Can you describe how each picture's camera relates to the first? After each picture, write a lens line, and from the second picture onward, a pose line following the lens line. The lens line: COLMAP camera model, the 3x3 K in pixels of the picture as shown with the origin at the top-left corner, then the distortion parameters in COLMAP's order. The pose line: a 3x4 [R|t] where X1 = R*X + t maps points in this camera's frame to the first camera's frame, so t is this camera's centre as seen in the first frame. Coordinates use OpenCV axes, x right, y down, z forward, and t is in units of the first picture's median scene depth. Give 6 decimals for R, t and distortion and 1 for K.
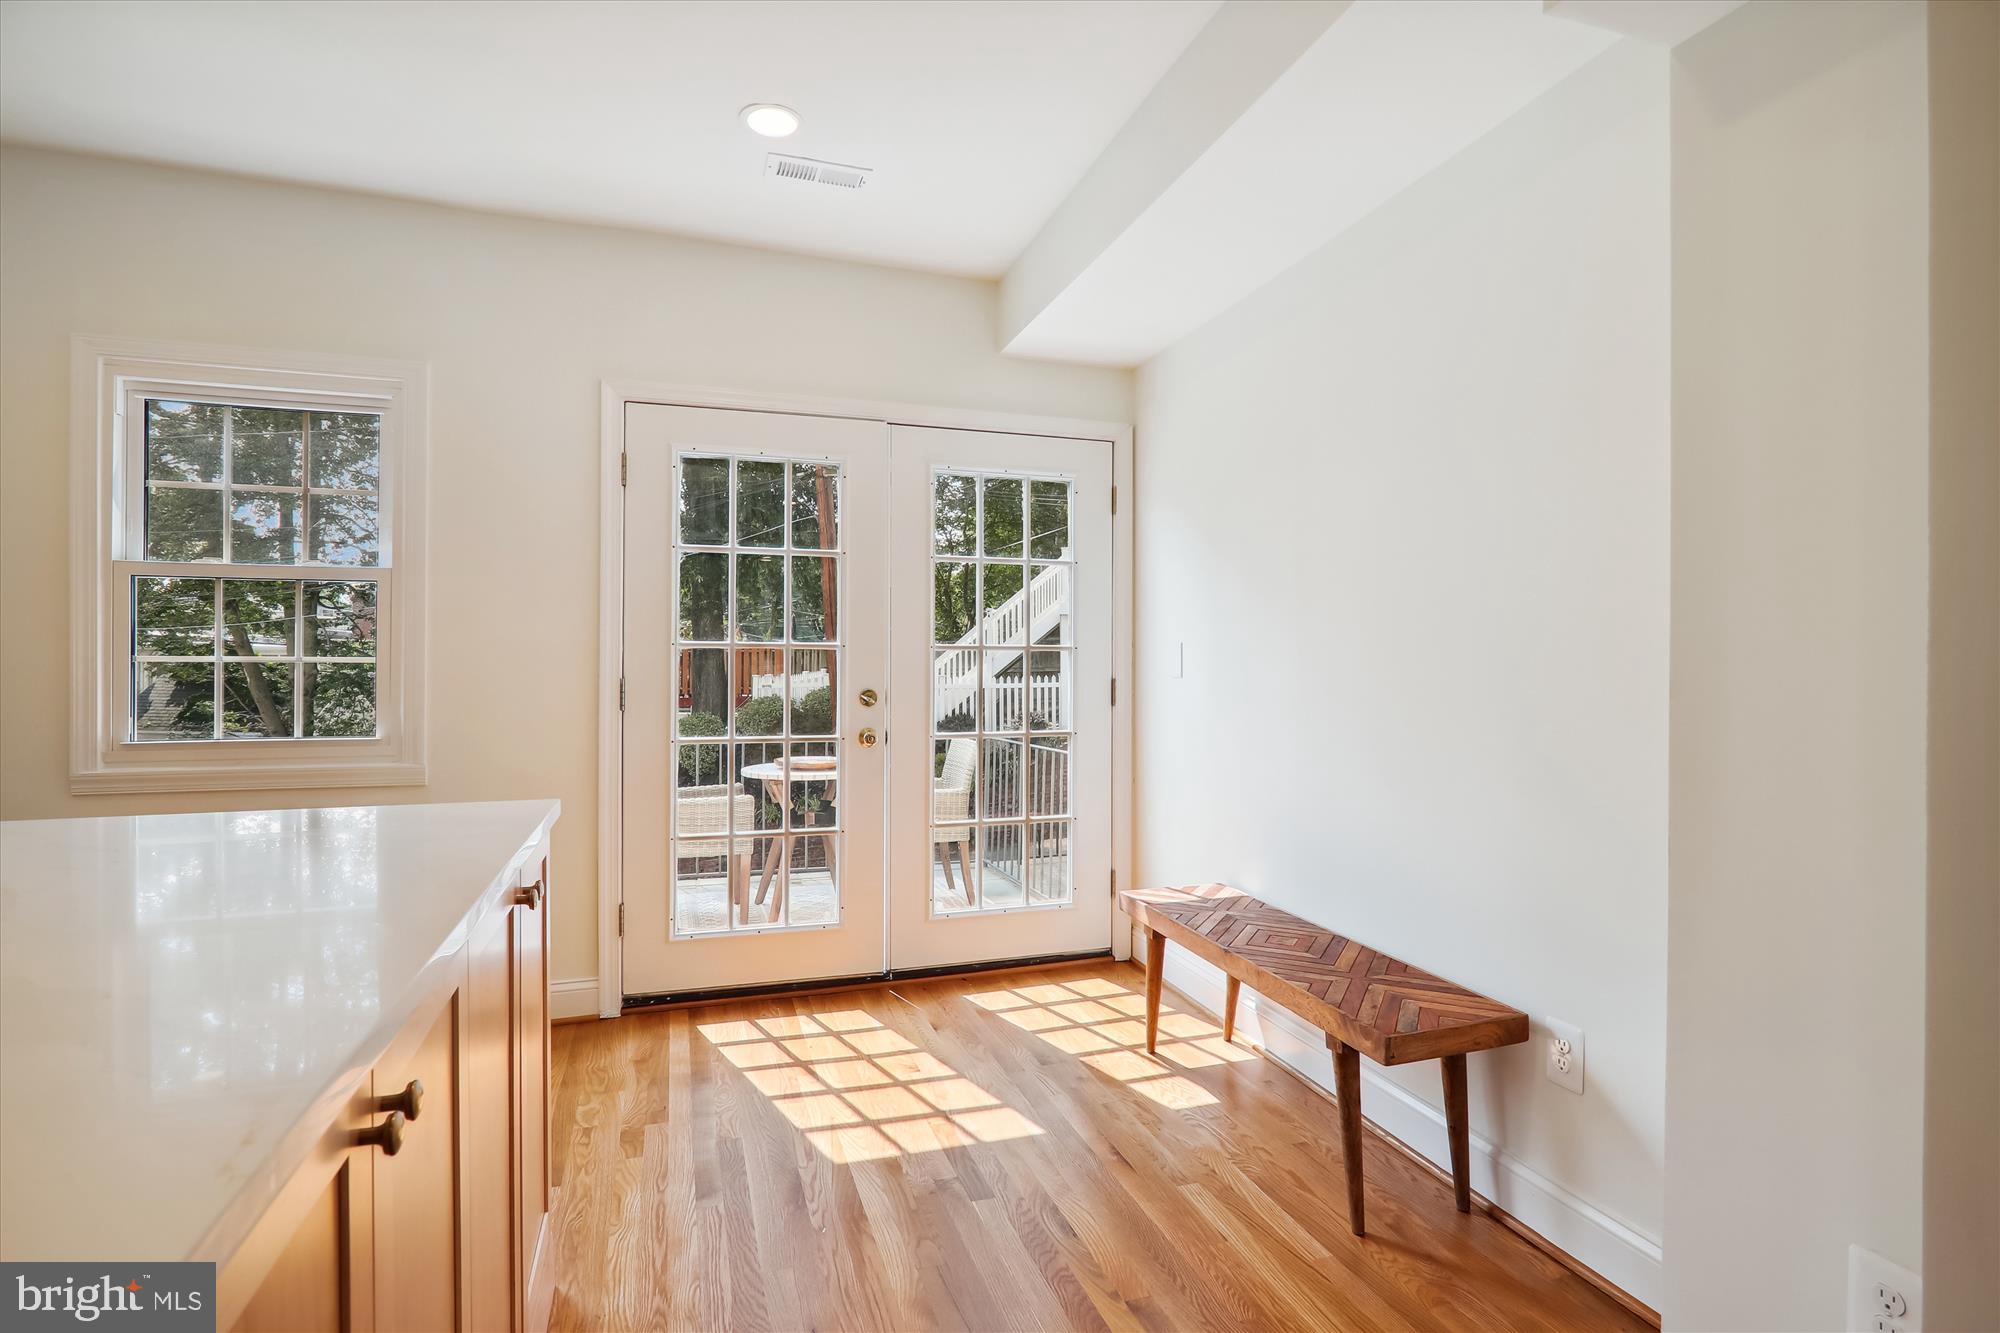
lens RADIAL K [[999.5, 0, 1011.7], [0, 999.5, 664.9], [0, 0, 1]] dist [-0.004217, 0.001182]
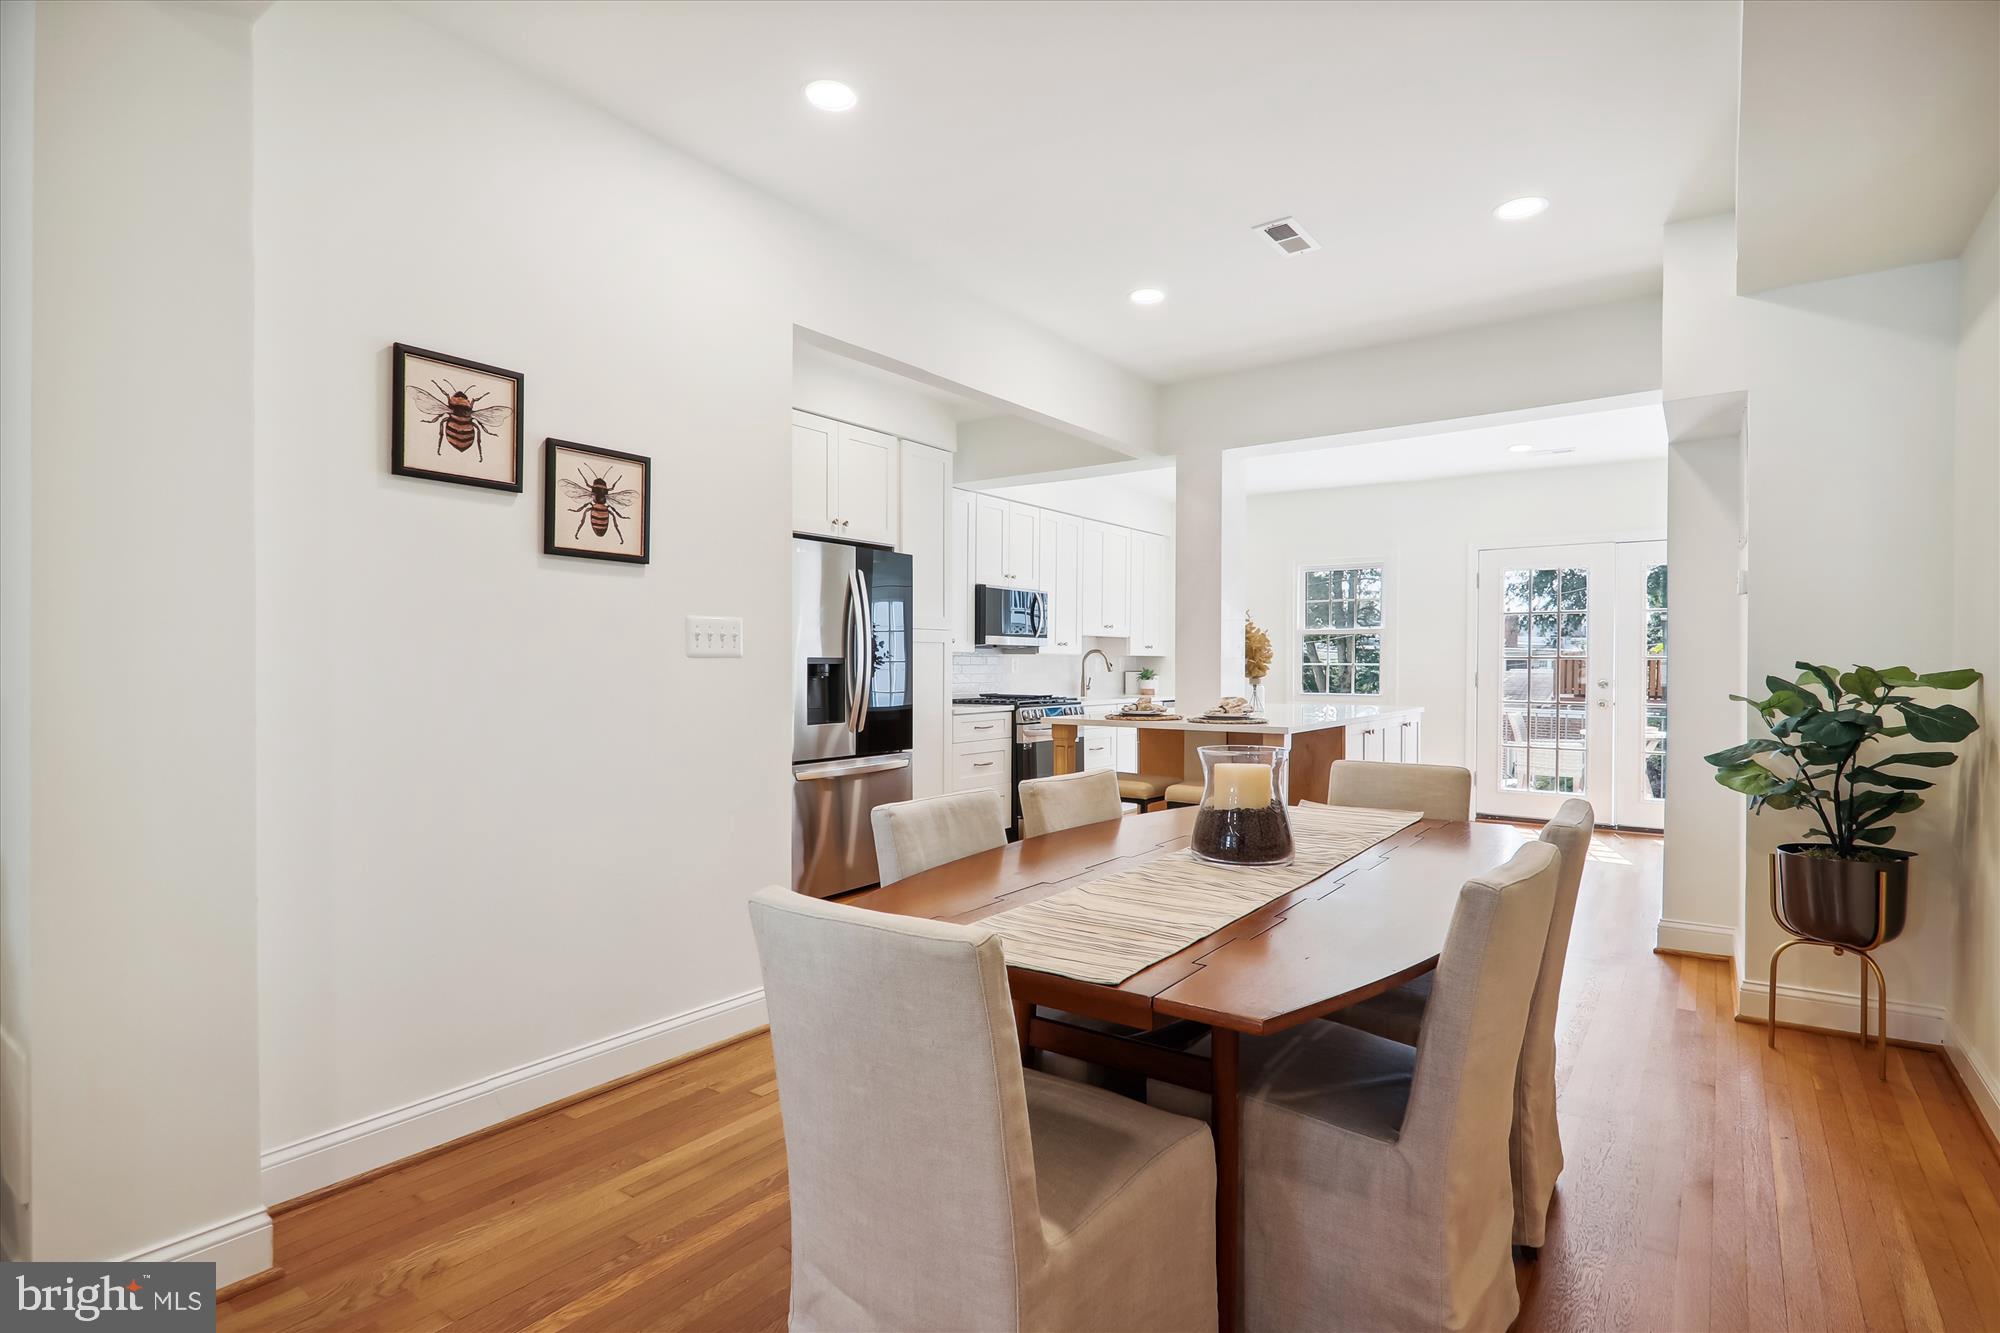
lens RADIAL K [[999.5, 0, 1017.5], [0, 999.5, 667.0], [0, 0, 1]] dist [-0.004217, 0.001182]
pose [[0.599203, 0.002961, -0.800592, 0.876477], [-0.004629, 0.999989, 0.000234, 0.005205], [0.800584, 0.003566, 0.599210, -1.304975]]
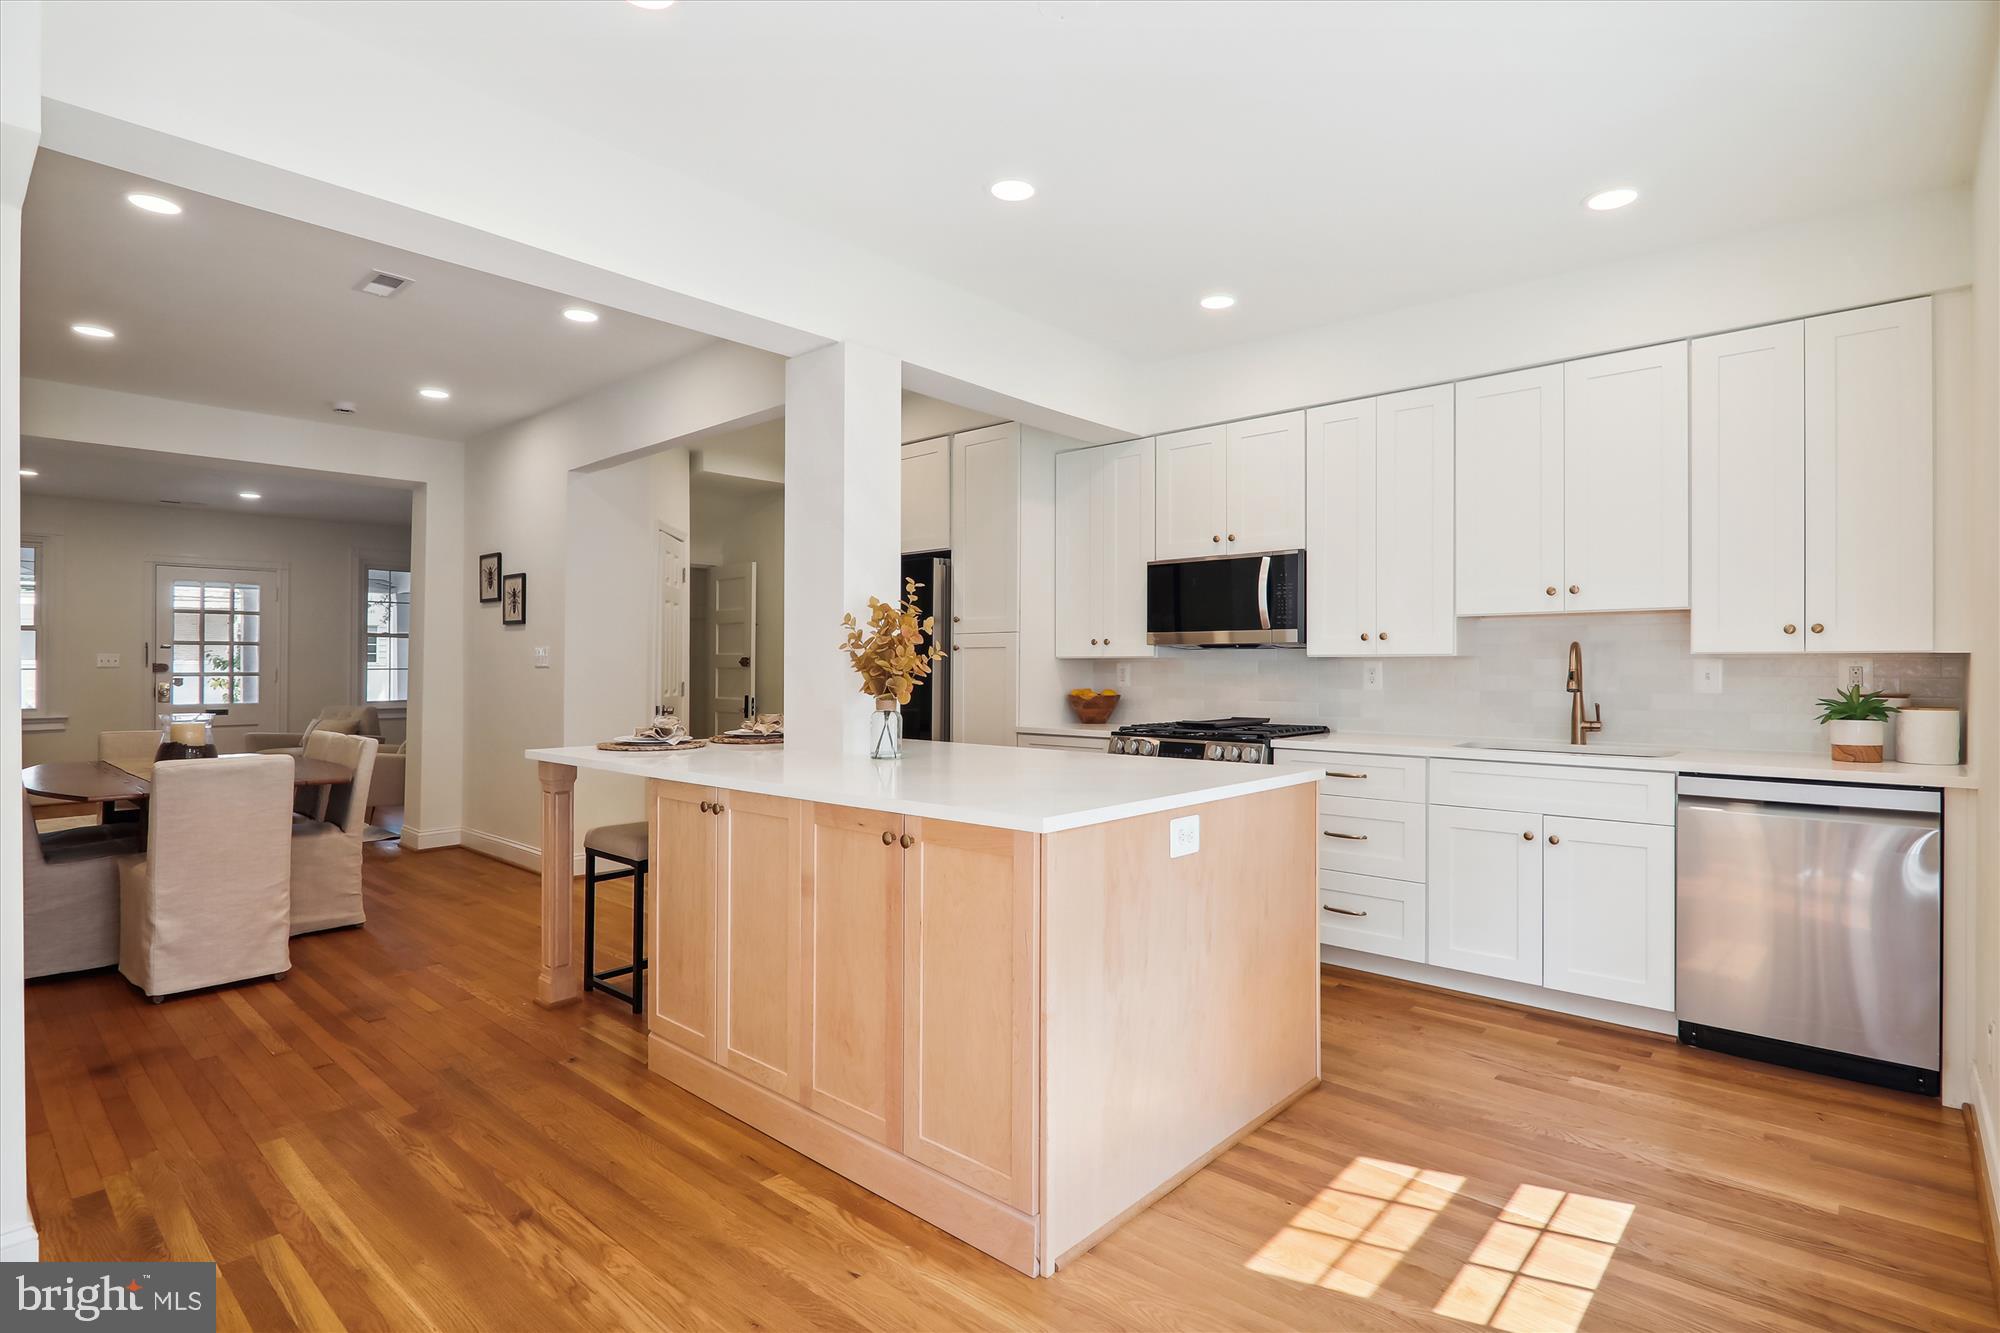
lens RADIAL K [[999.5, 0, 992.9], [0, 999.5, 668.2], [0, 0, 1]] dist [-0.004217, 0.001182]
pose [[-0.871484, -0.007663, -0.490363, 0.059066], [-0.007184, 0.999970, -0.002858, -0.004987], [0.490371, 0.001033, -0.871513, 1.159452]]
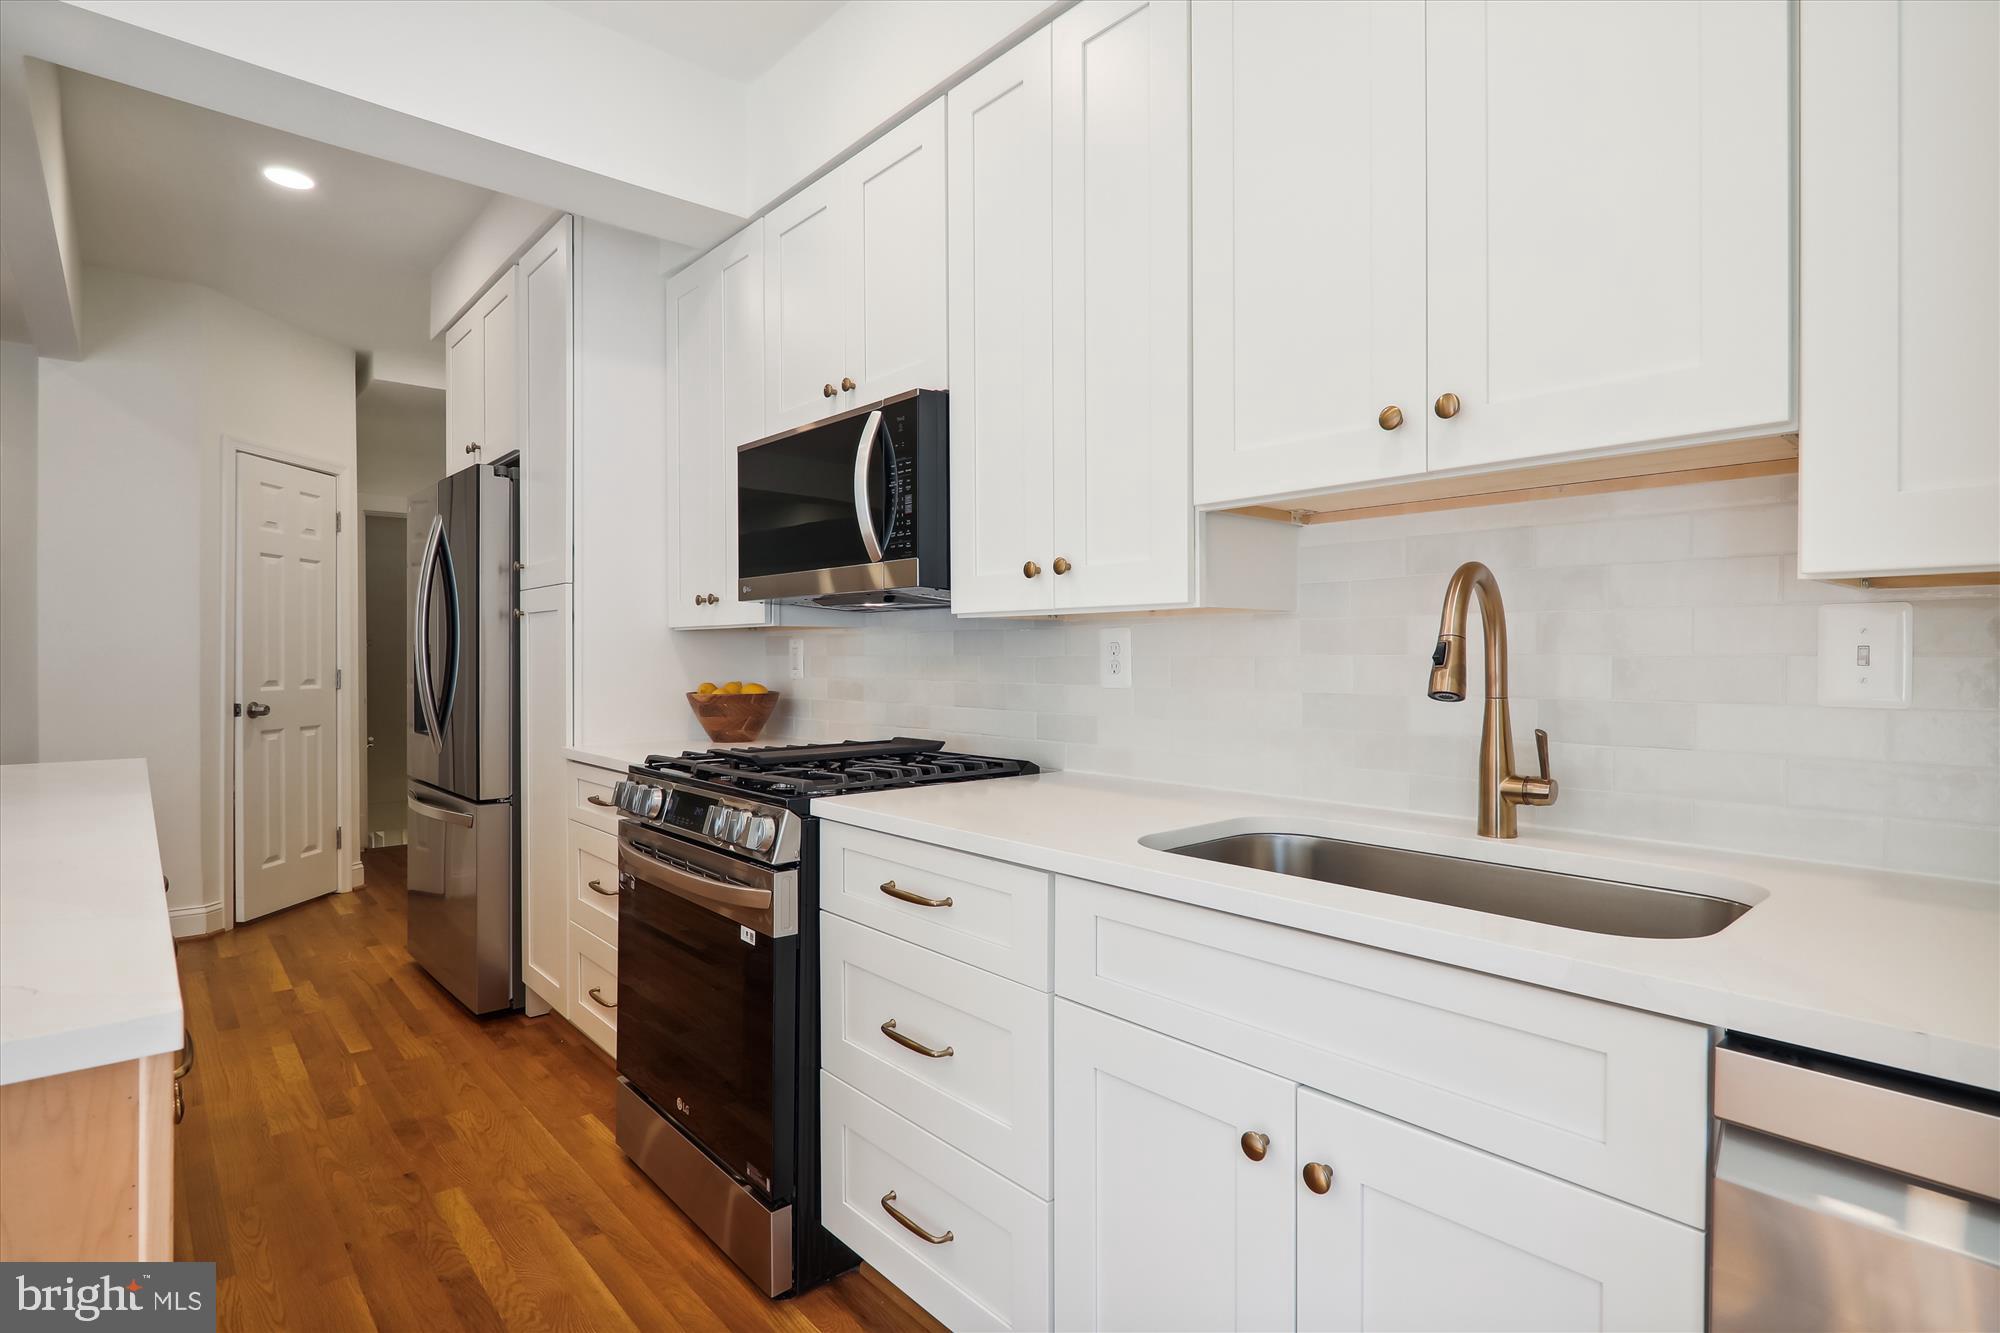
lens RADIAL K [[999.5, 0, 993.7], [0, 999.5, 660.9], [0, 0, 1]] dist [-0.004217, 0.001182]
pose [[-0.920854, -0.004932, -0.389876, -0.782469], [-0.006421, 0.999976, 0.002516, -0.001162], [0.389854, 0.004820, -0.920864, 0.775678]]
